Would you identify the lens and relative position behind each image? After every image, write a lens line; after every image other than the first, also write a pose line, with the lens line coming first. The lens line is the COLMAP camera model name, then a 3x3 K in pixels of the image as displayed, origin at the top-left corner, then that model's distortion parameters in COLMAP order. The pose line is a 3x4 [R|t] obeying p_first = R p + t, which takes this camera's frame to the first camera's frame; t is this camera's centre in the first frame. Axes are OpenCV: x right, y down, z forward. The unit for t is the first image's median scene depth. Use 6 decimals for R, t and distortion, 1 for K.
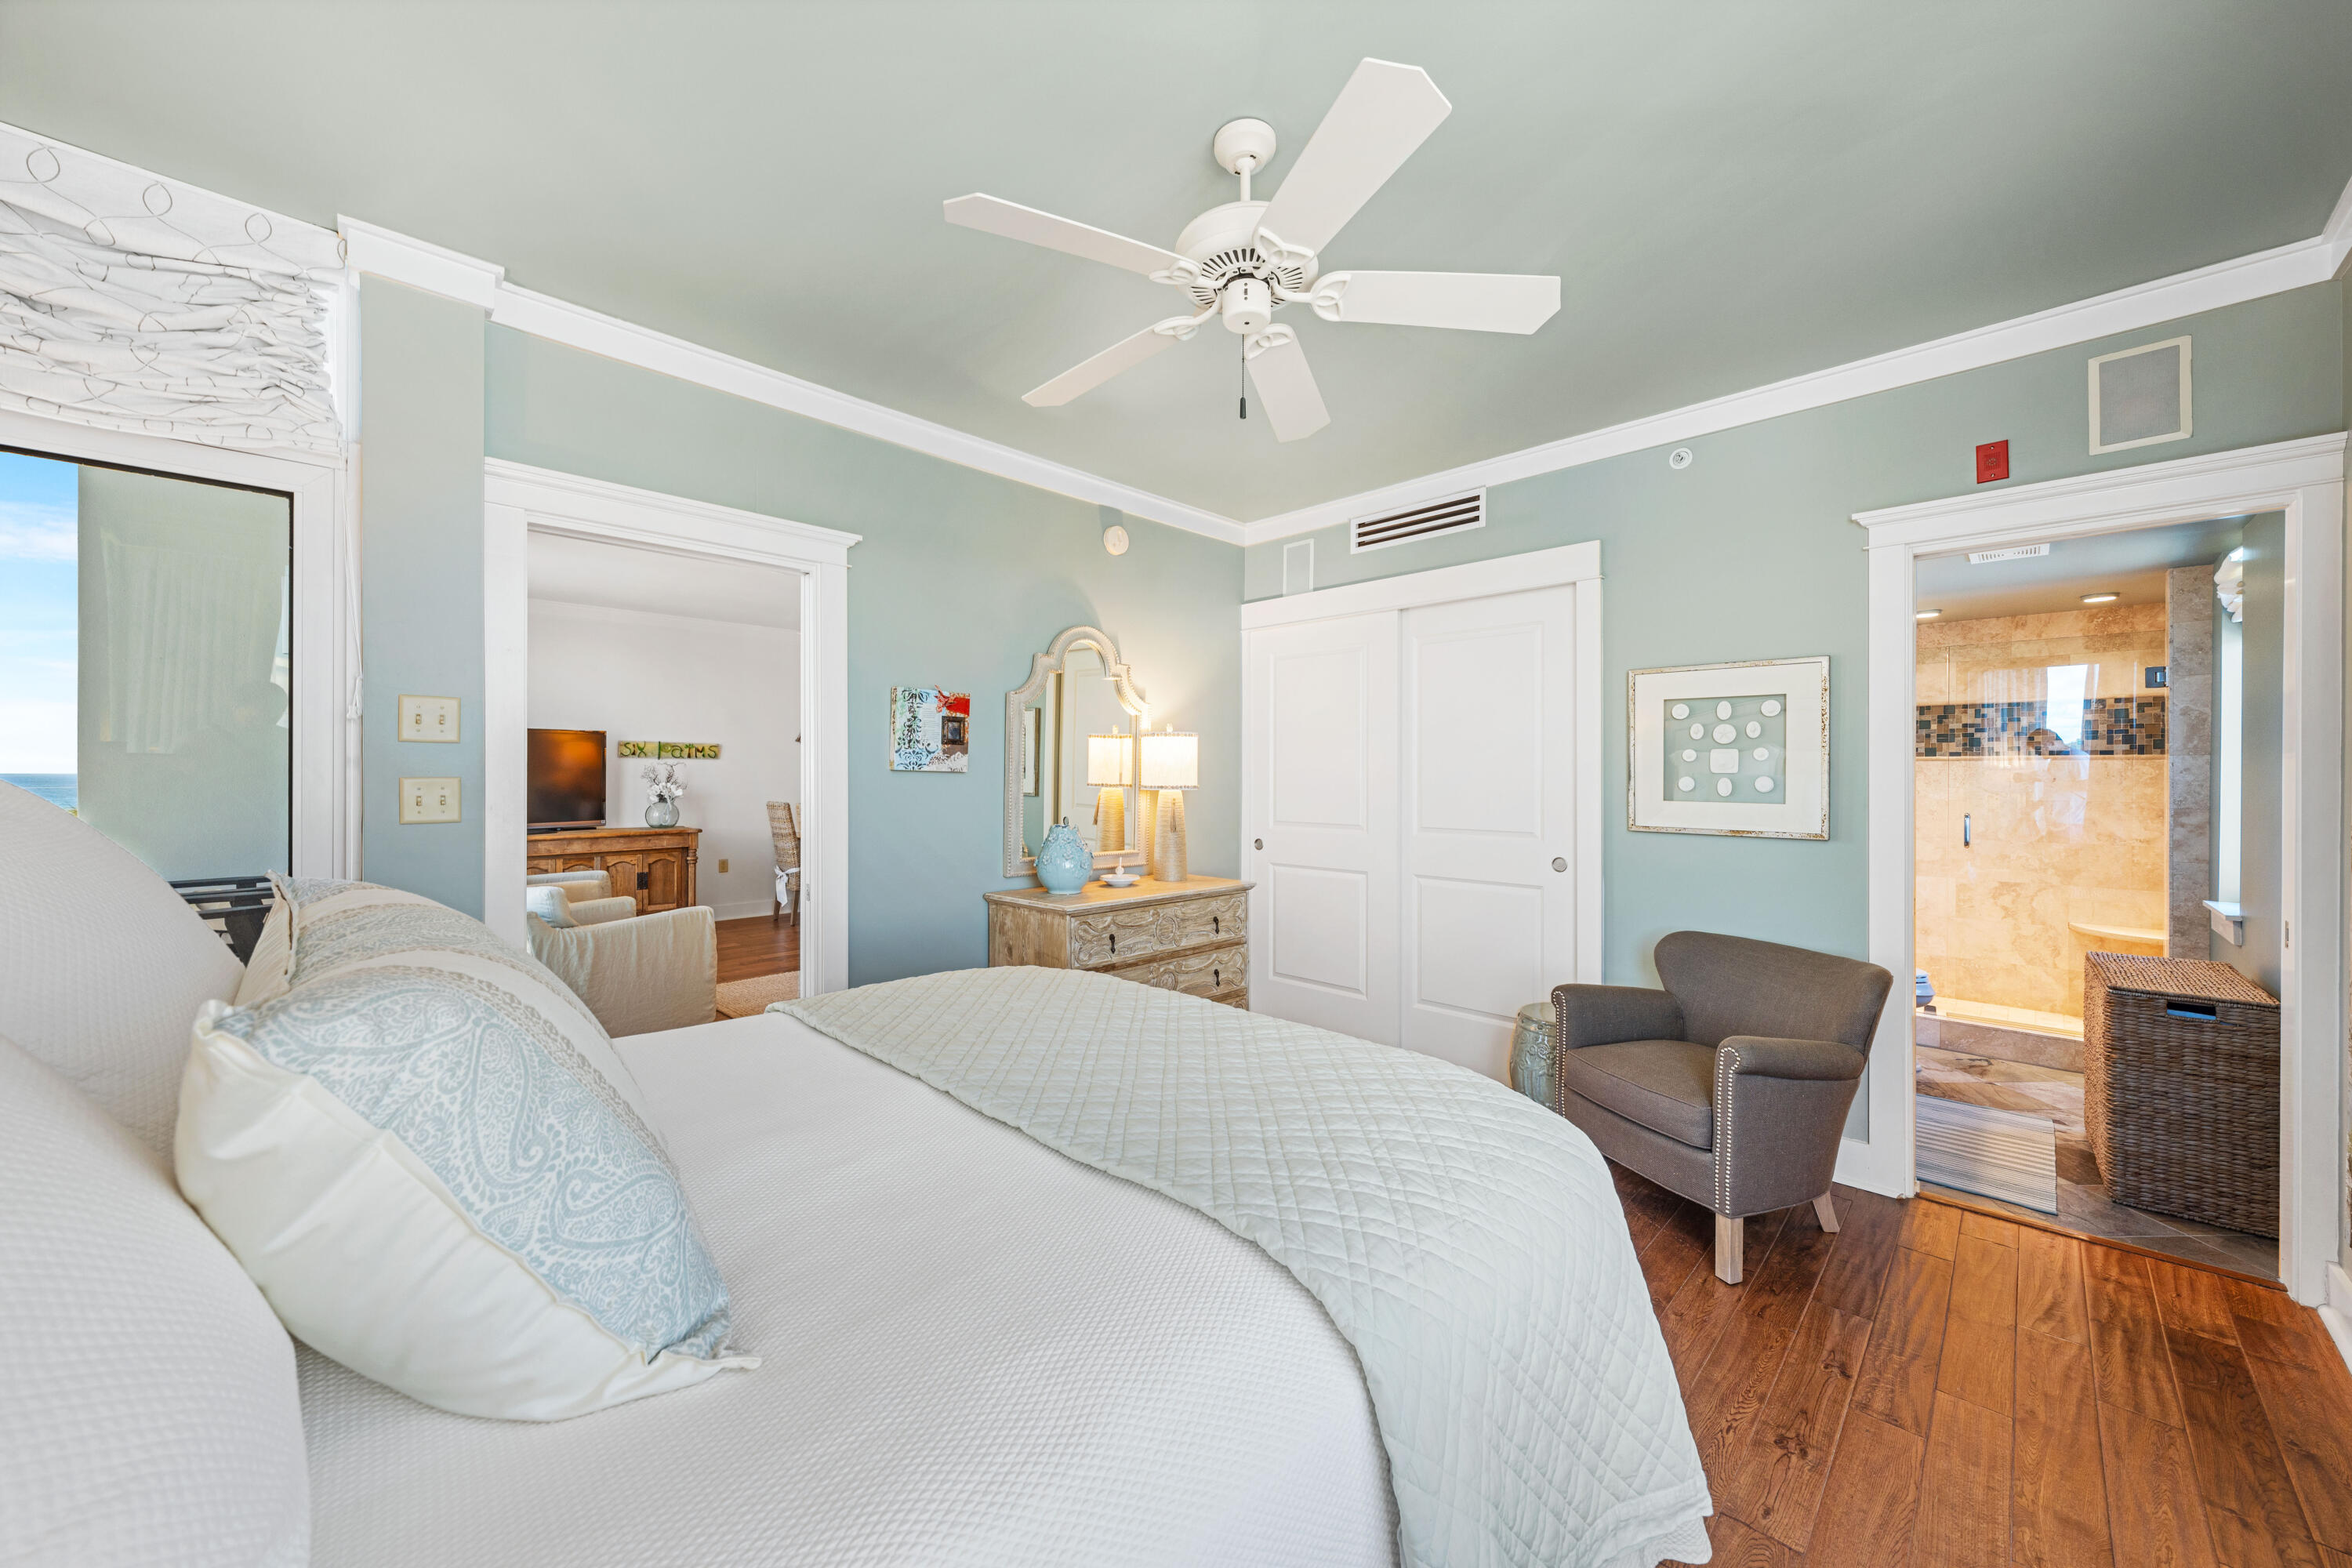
lens RADIAL K [[857.4, 0, 1179.0], [0, 857.4, 781.4], [0, 0, 1]] dist [0.000059, 0.000053]
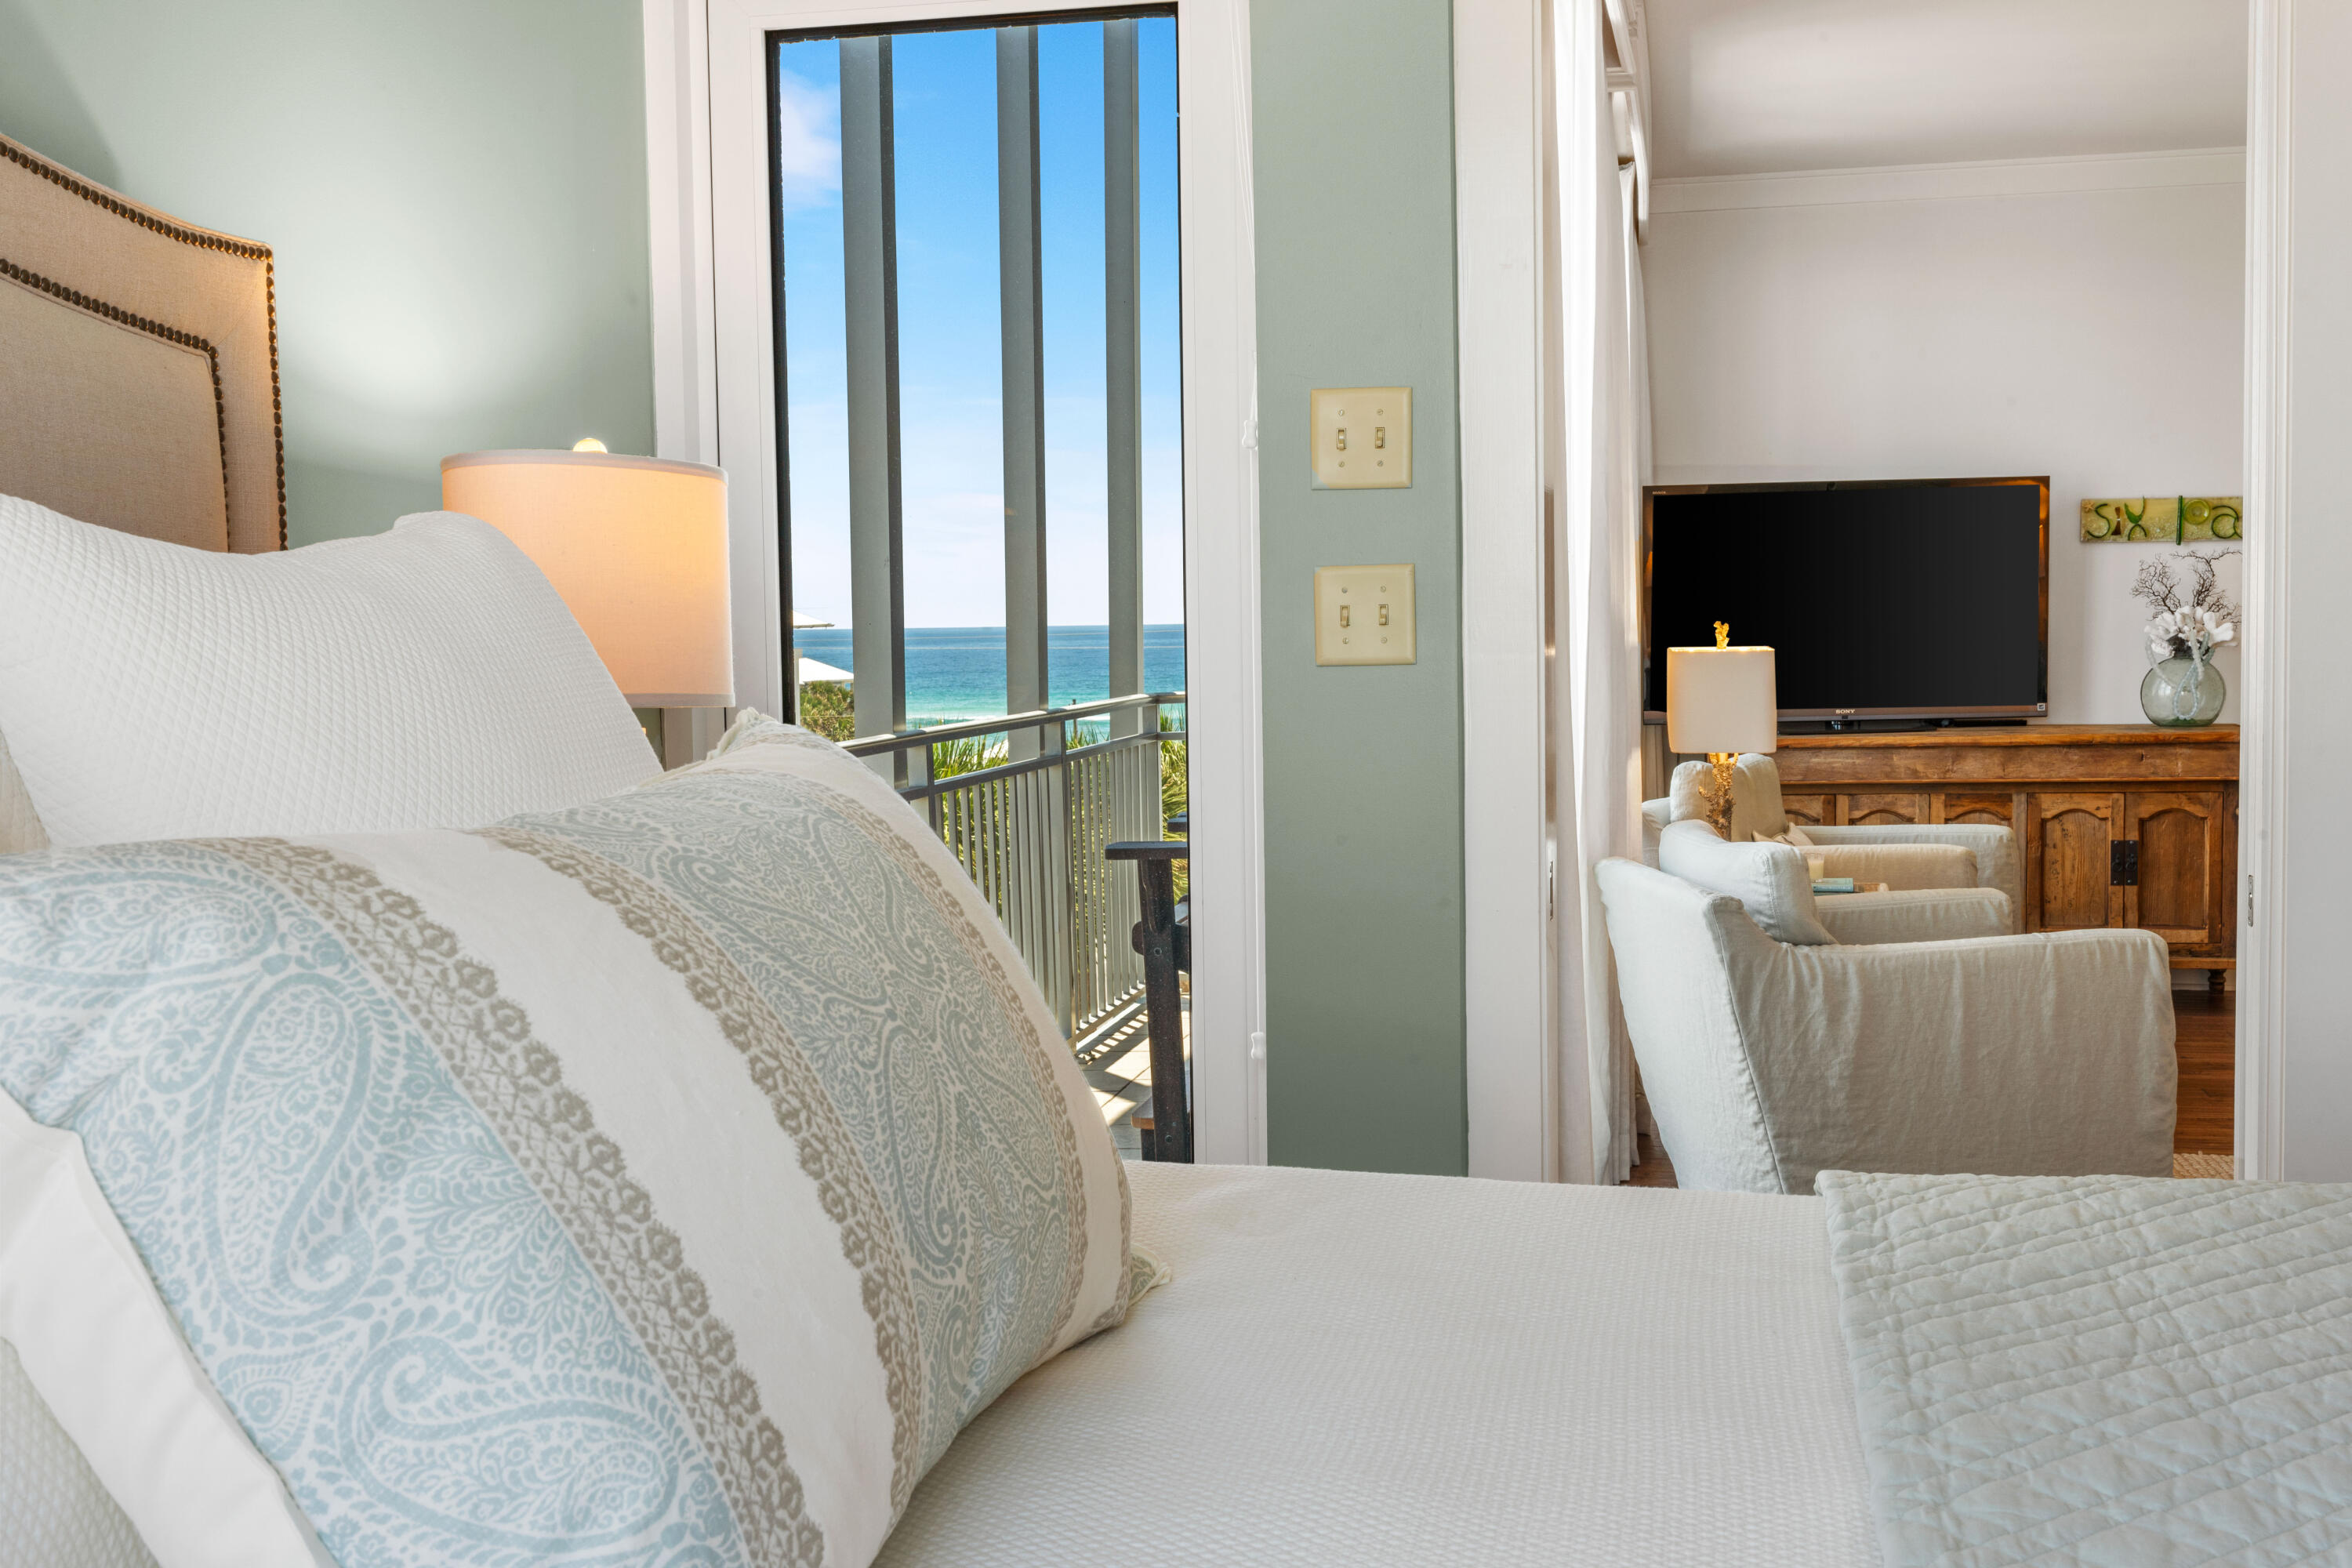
lens RADIAL K [[2401.1, 0, 1176.0], [0, 2401.1, 784.0], [0, 0, 1]] dist [-0.009038, -0.011019]
pose [[0.528557, 0.043167, -0.847800, 0.383549], [0.013508, 0.998152, 0.059244, 0.076692], [0.848790, -0.042766, 0.526997, 0.506146]]
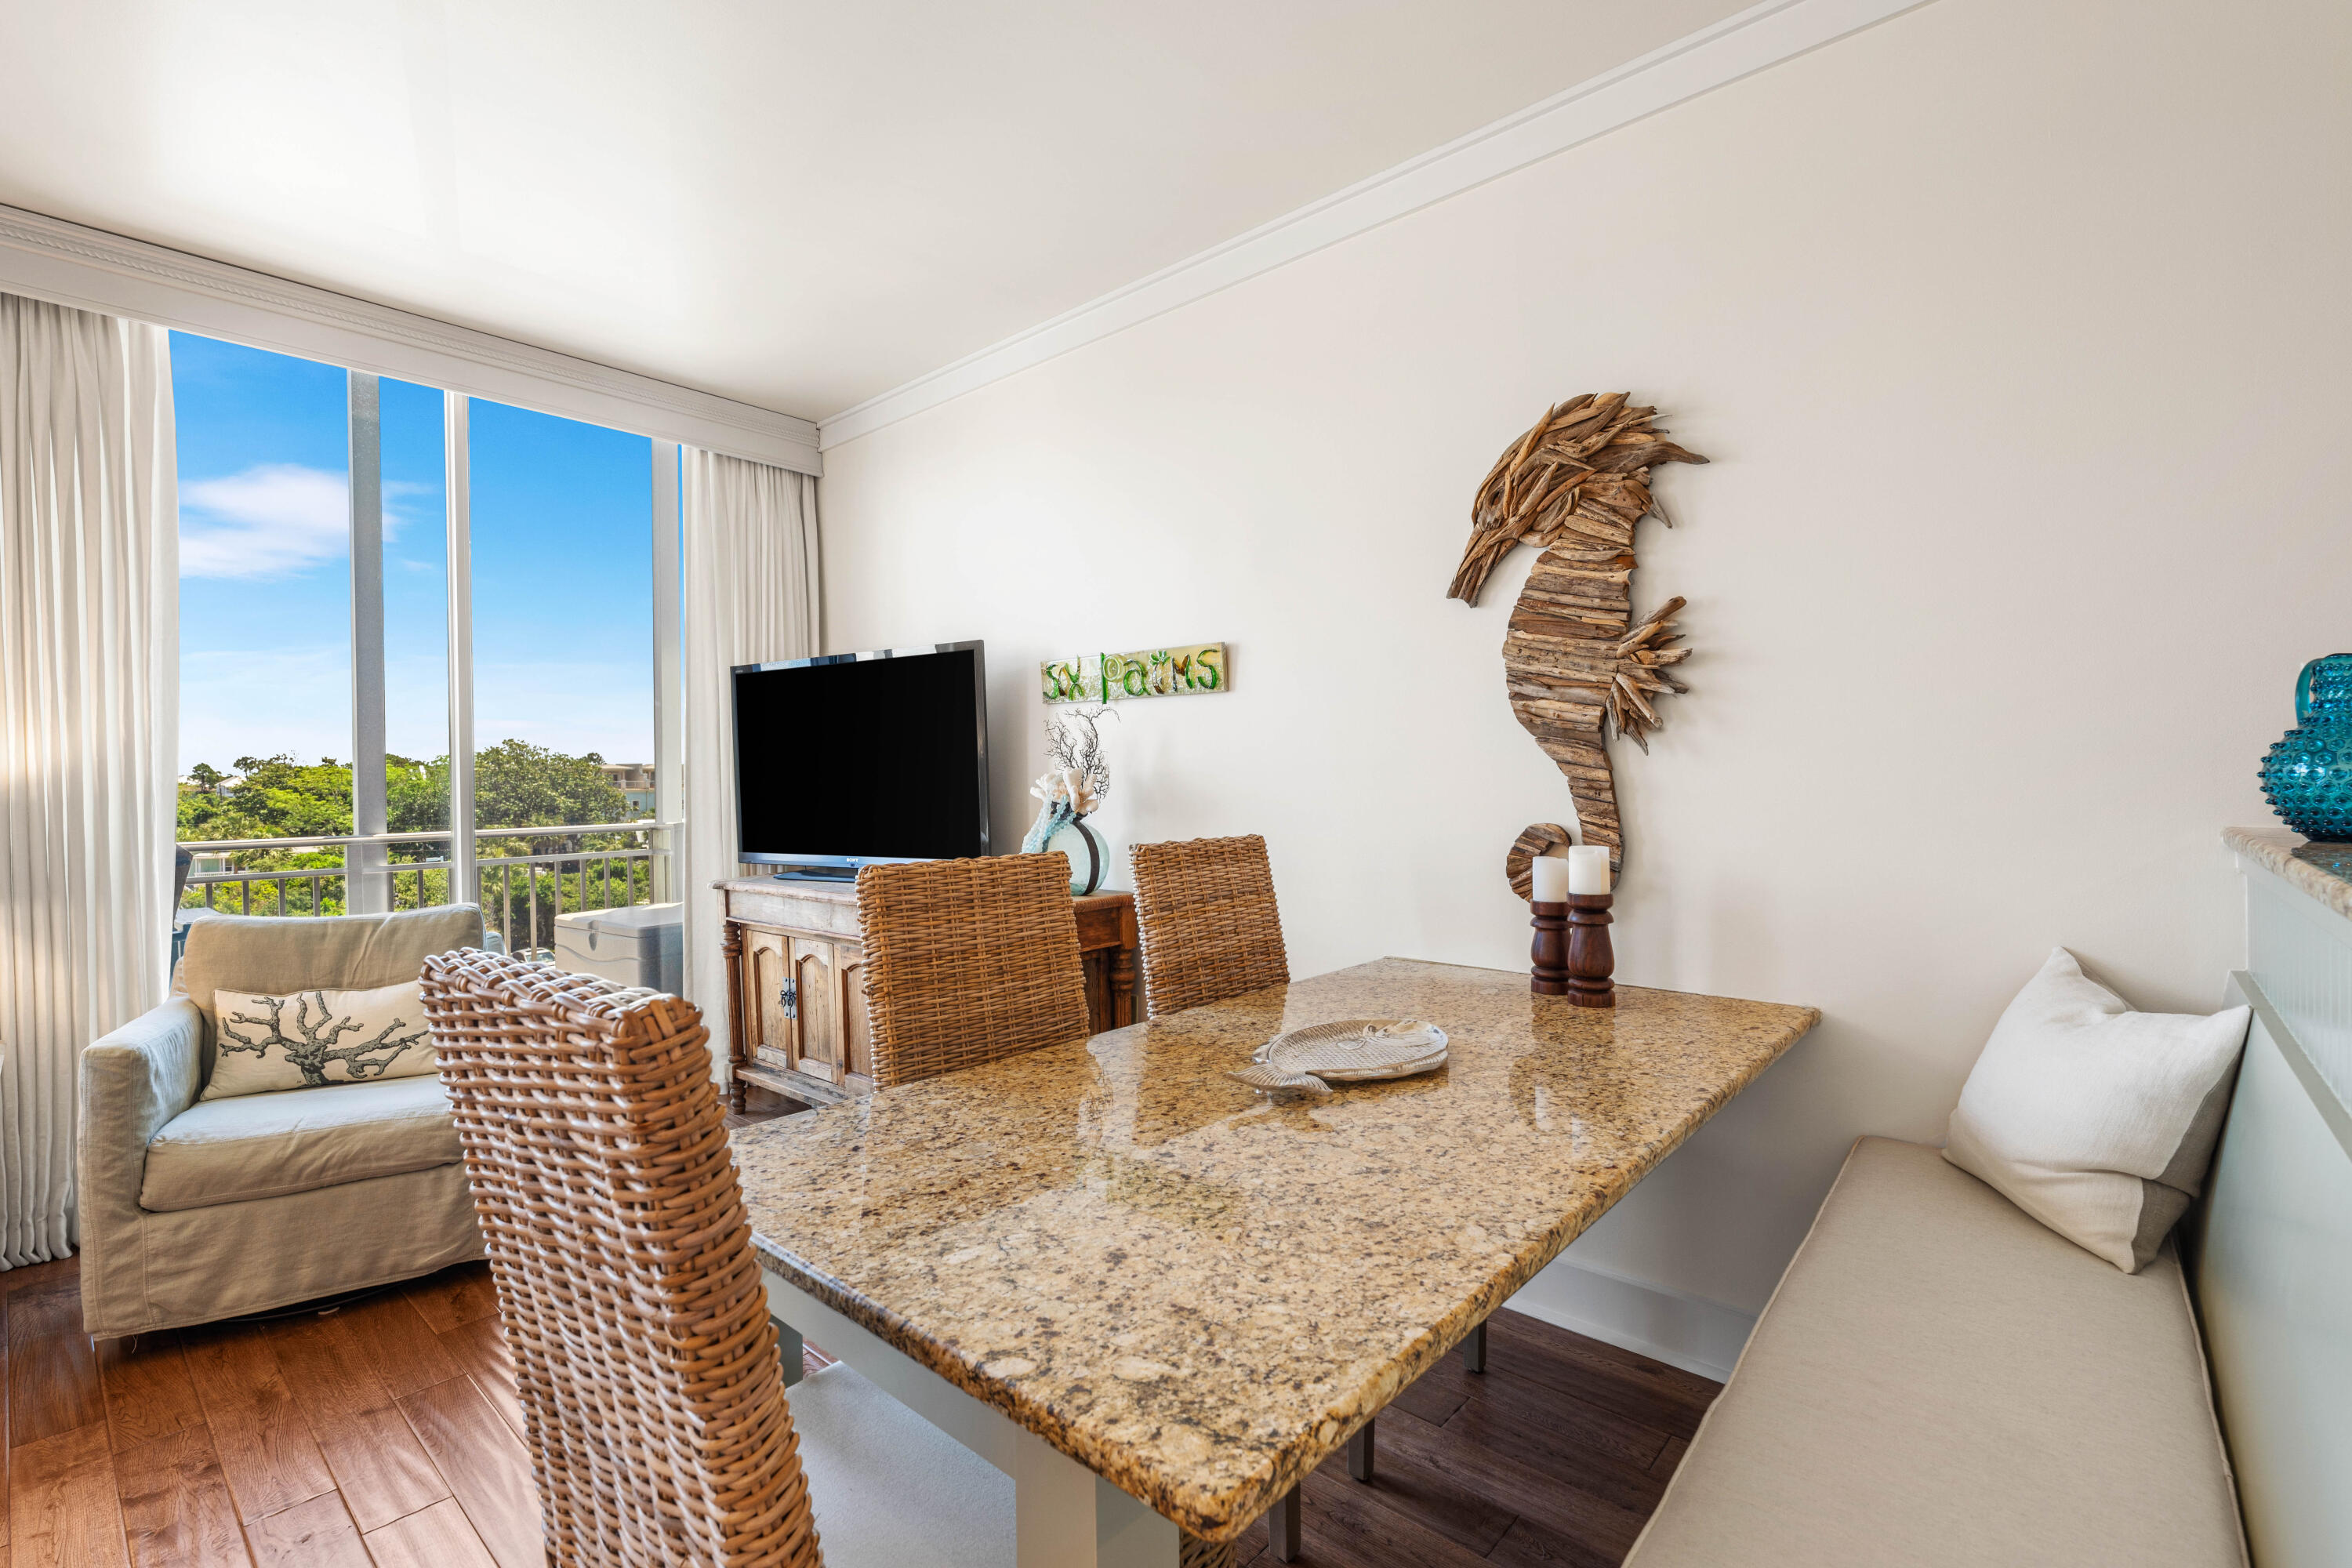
lens RADIAL K [[1042.9, 0, 1176.0], [0, 1042.9, 784.0], [0, 0, 1]] dist [0.000146, -0.000124]
pose [[0.053831, 0.006697, -0.998528, -1.183189], [0.002292, 0.999974, 0.006830, 0.037715], [0.998547, -0.002657, 0.053814, 7.130568]]
